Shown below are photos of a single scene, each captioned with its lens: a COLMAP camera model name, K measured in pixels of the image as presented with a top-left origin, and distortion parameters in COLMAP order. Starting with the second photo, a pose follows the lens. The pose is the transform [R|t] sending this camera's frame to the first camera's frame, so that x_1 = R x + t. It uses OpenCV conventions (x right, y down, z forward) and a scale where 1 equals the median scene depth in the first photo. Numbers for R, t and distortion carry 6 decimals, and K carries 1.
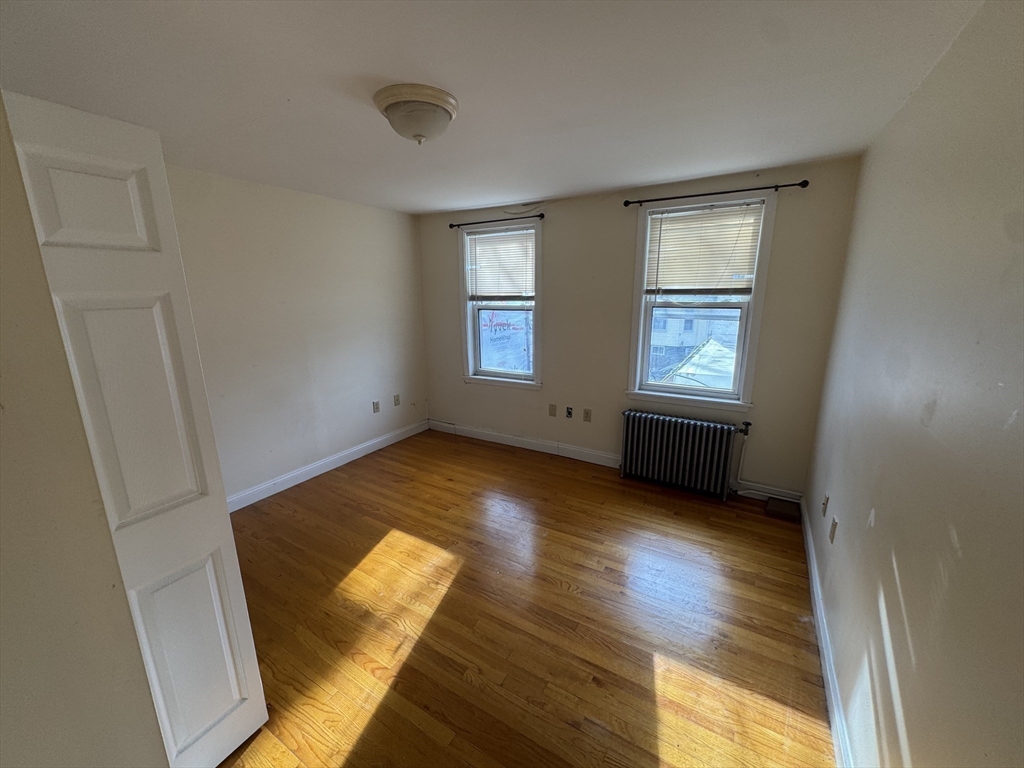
lens RADIAL K [[403.2, 0, 514.9], [0, 403.2, 382.9], [0, 0, 1]] dist [-0.013180, 0.000444]
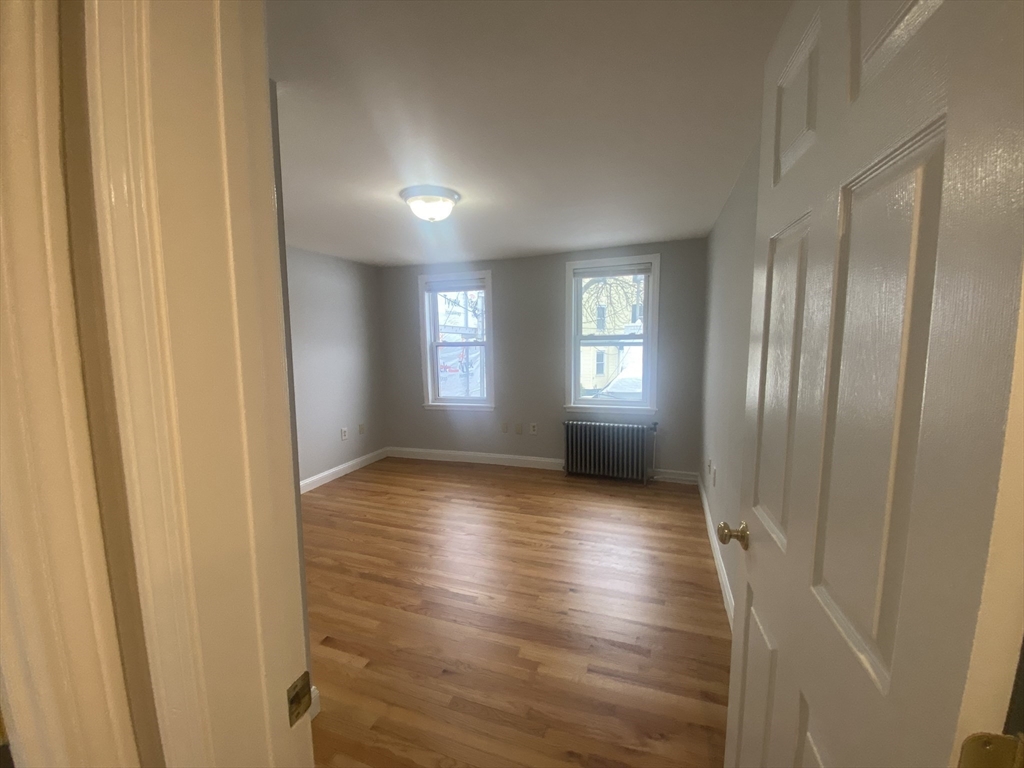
lens RADIAL K [[414.0, 0, 511.3], [0, 414.0, 382.5], [0, 0, 1]] dist [-0.002665, -0.001545]
pose [[0.980420, -0.029856, 0.194643, -0.135950], [0.053887, 0.991387, -0.119362, 0.094469], [-0.189403, 0.127514, 0.973585, -0.235454]]
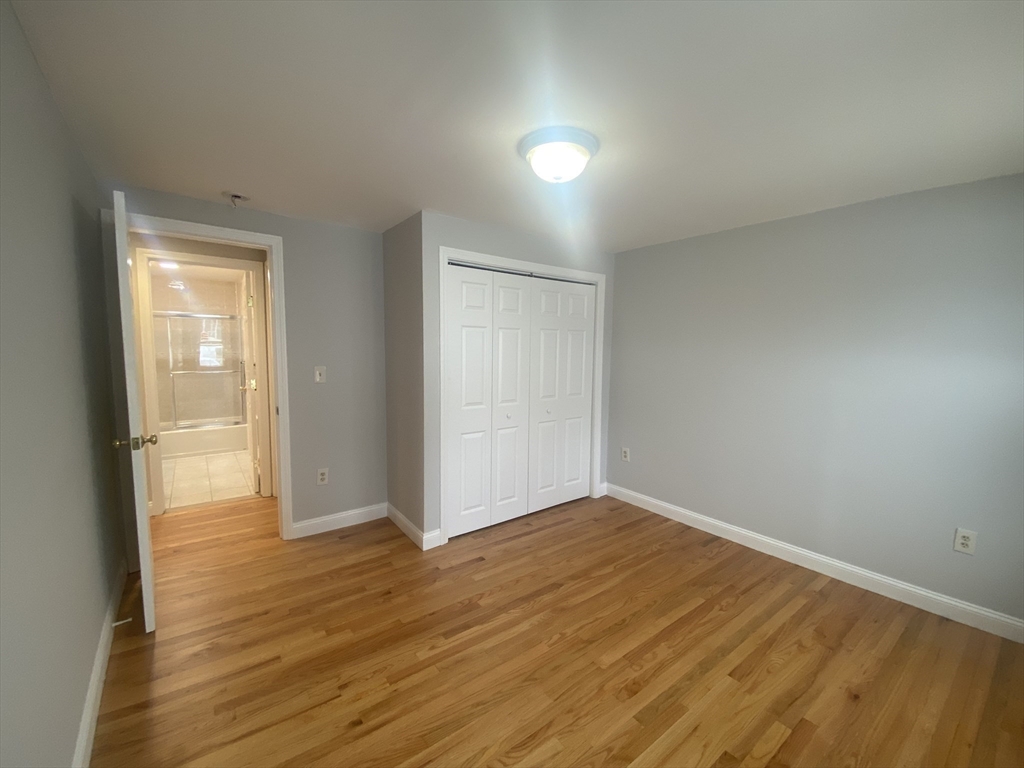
lens RADIAL K [[414.0, 0, 508.9], [0, 414.0, 383.9], [0, 0, 1]] dist [-0.002665, -0.001545]
pose [[-0.372911, 0.079739, -0.924434, 0.439426], [-0.225075, 0.958770, 0.173495, -0.119679], [0.900155, 0.272765, -0.339589, 0.708246]]
